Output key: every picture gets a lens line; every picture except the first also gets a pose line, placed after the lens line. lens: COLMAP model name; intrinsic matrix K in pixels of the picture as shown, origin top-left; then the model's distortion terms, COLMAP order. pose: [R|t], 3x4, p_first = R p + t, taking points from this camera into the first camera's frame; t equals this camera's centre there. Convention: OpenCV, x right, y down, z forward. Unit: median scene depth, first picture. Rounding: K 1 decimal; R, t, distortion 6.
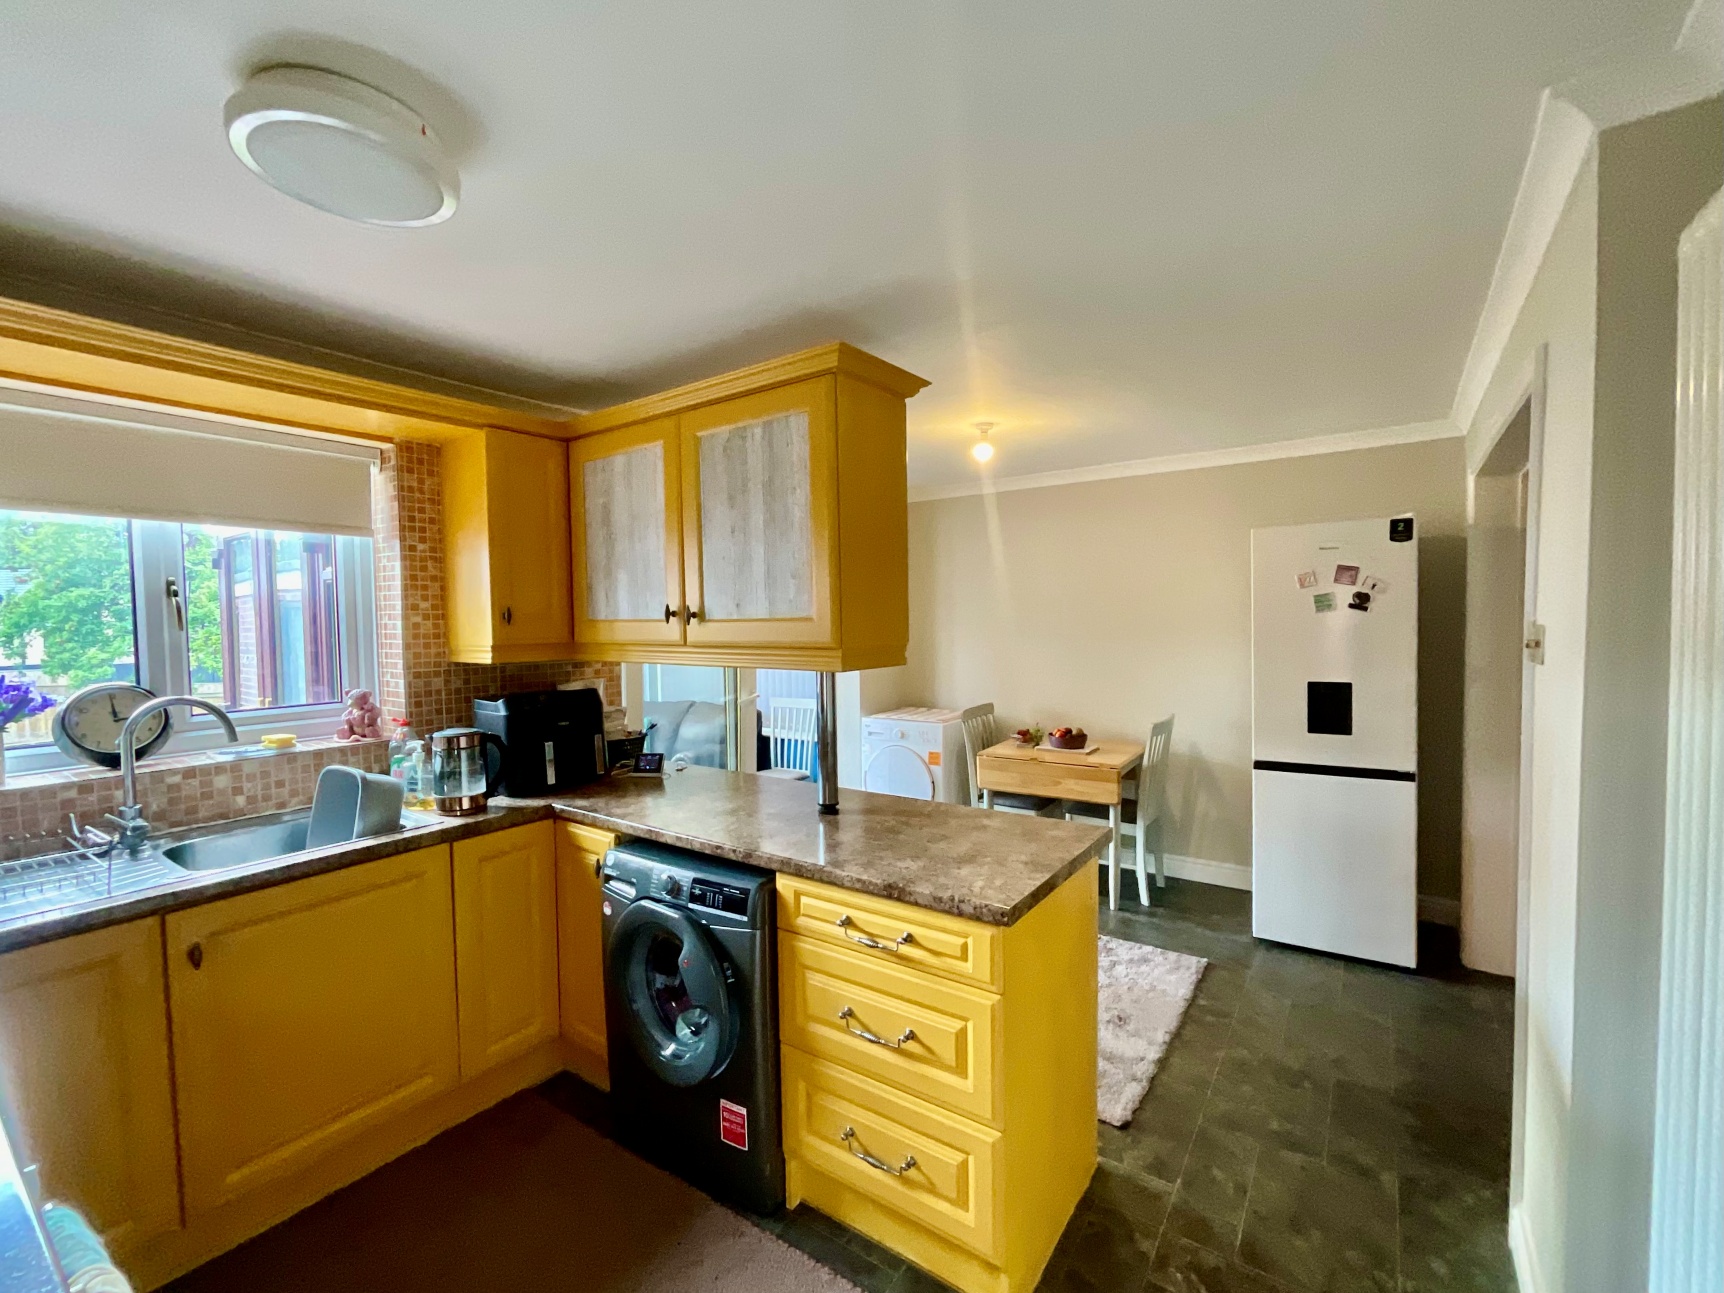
lens RADIAL K [[752.5, 0, 859.2], [0, 752.5, 642.1], [0, 0, 1]] dist [0.003545, -0.000328]
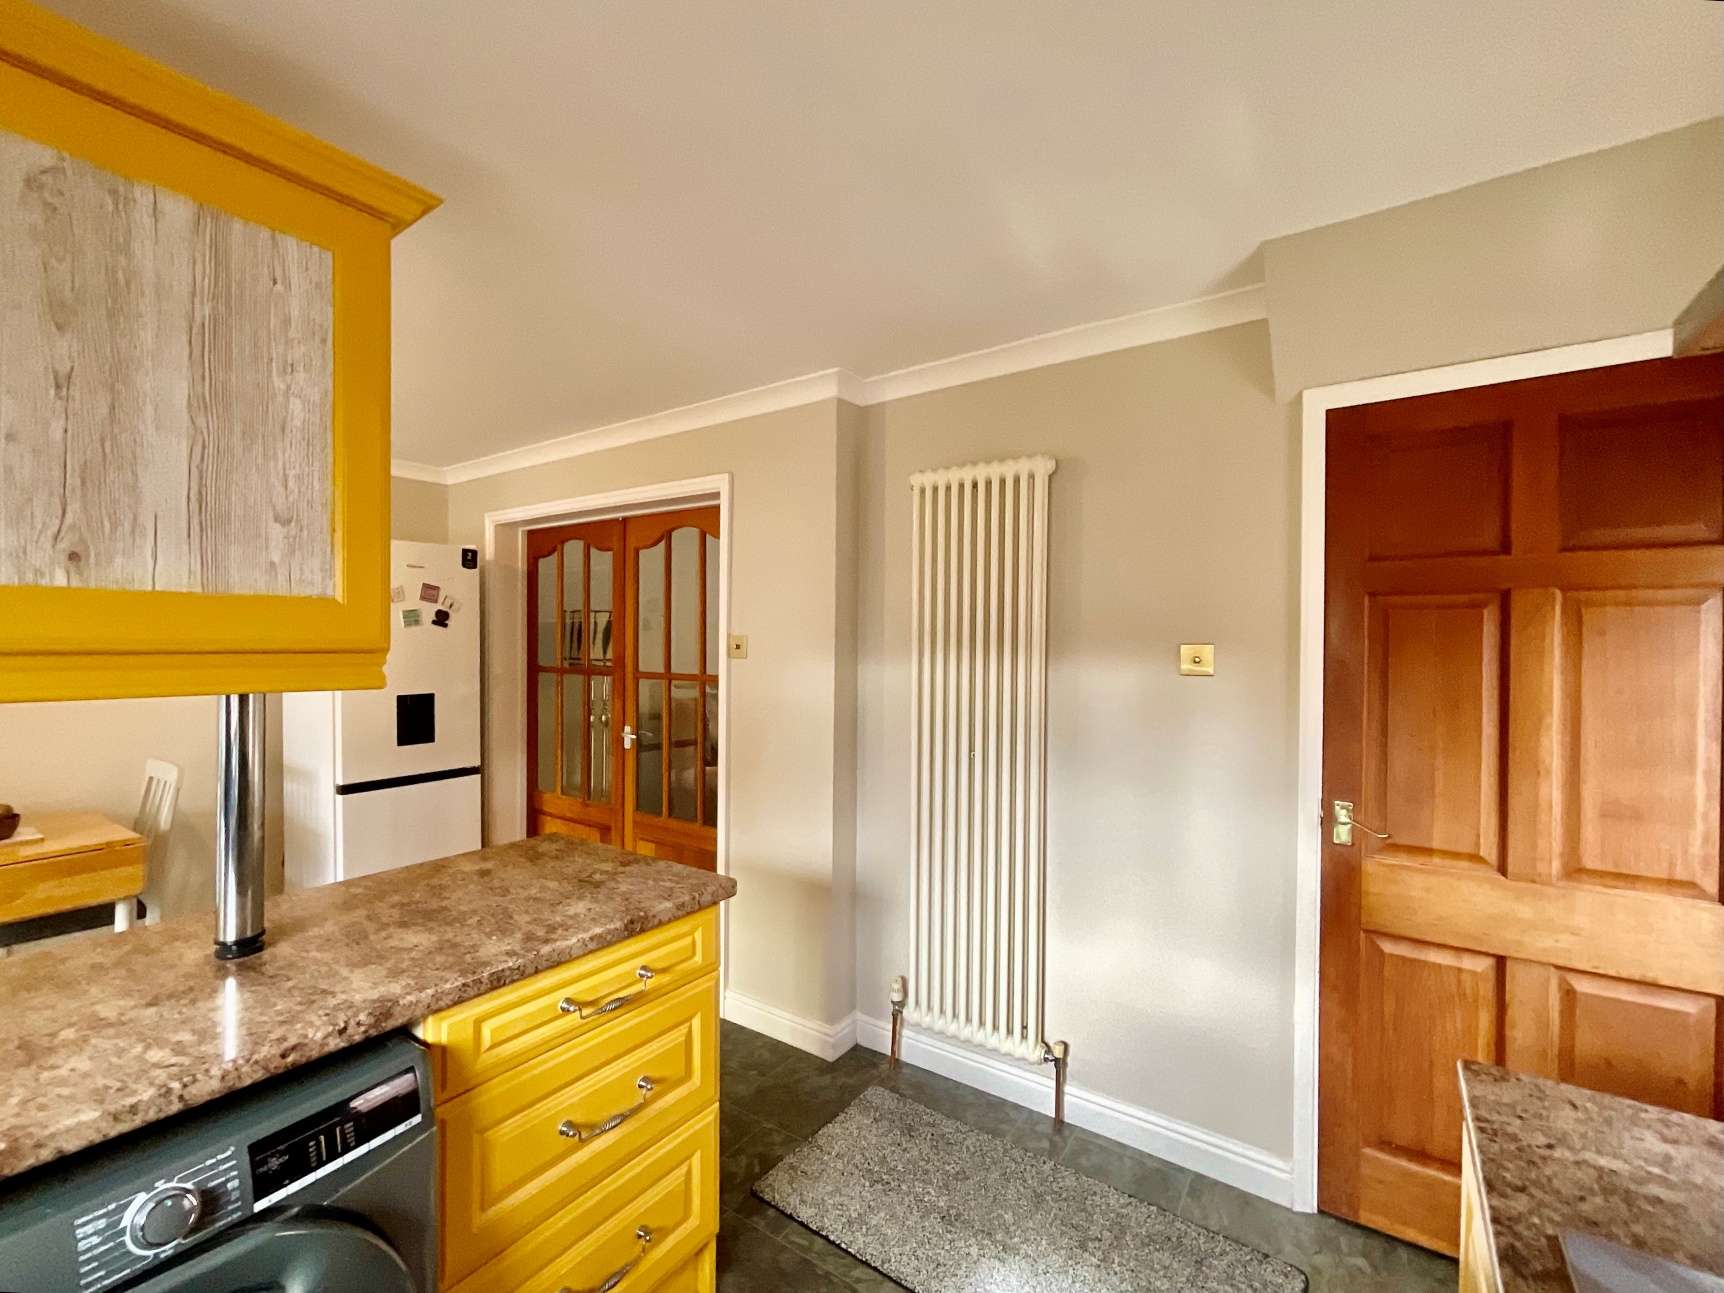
lens RADIAL K [[752.5, 0, 865.8], [0, 752.5, 645.1], [0, 0, 1]] dist [0.003545, -0.000328]
pose [[-0.016751, 0.011576, 0.999793, -0.645587], [0.029480, 0.999504, -0.011079, 0.022112], [-0.999425, 0.029289, -0.017083, 0.581907]]
